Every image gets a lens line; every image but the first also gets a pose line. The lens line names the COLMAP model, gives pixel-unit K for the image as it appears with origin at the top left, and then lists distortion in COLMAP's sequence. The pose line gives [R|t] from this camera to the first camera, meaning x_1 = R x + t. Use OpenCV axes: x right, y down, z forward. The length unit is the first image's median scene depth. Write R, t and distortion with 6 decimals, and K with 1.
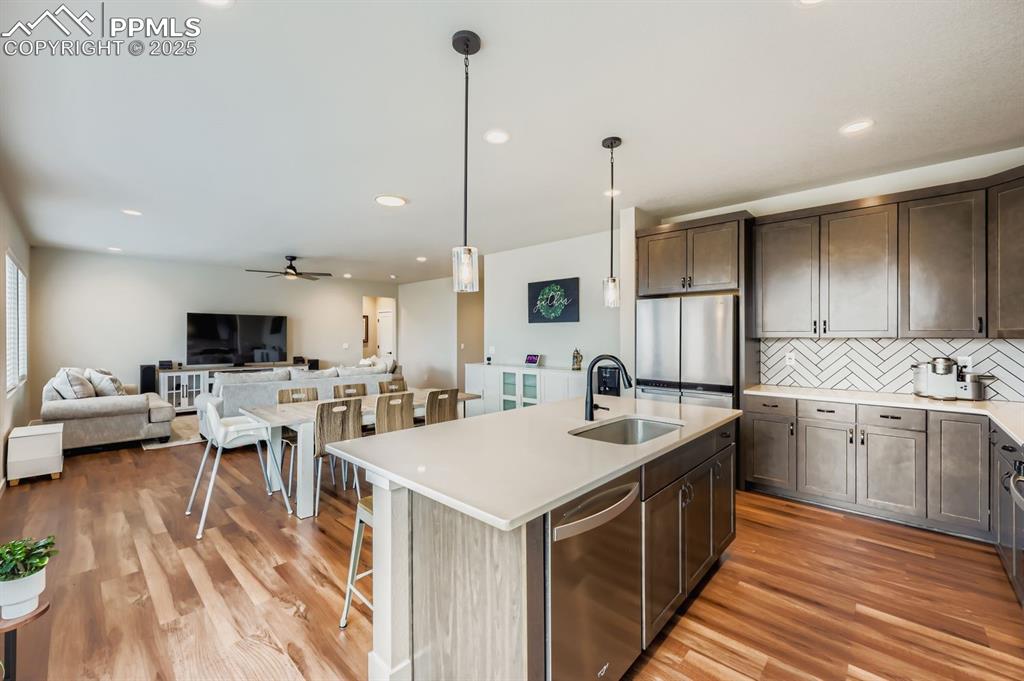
lens RADIAL K [[416.2, 0, 512.0], [0, 416.2, 339.1], [0, 0, 1]] dist [-0.000227, 0.001629]
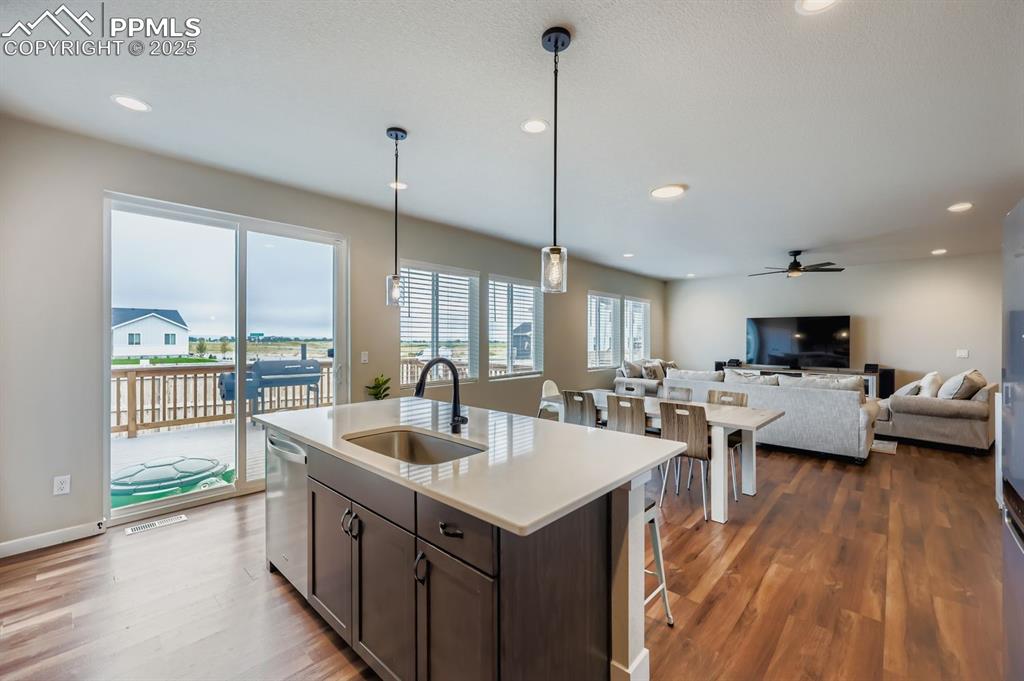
lens RADIAL K [[416.2, 0, 527.0], [0, 416.2, 343.3], [0, 0, 1]] dist [-0.000227, 0.001629]
pose [[0.027565, 0.010739, -0.999562, 0.361374], [-0.008755, 0.999907, 0.010502, -0.001273], [0.999582, 0.008462, 0.027656, 0.378572]]
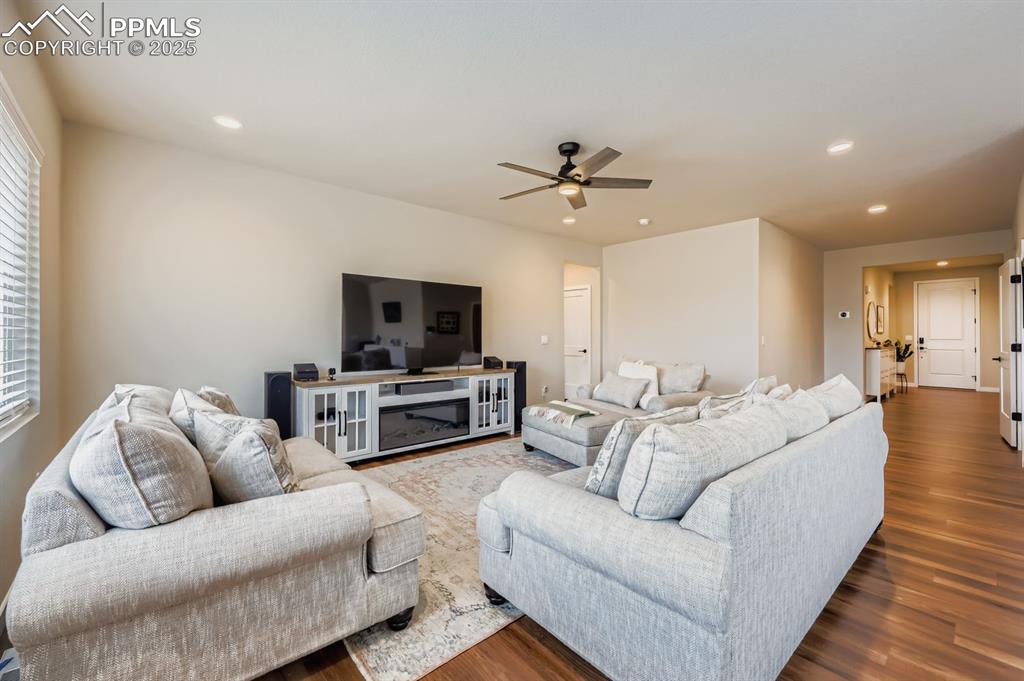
lens RADIAL K [[416.2, 0, 511.0], [0, 416.2, 339.1], [0, 0, 1]] dist [-0.000227, 0.001629]
pose [[0.995405, 0.003183, -0.095707, -0.538514], [-0.002839, 0.999989, 0.003735, 0.018052], [0.095717, -0.003446, 0.995403, 0.514679]]
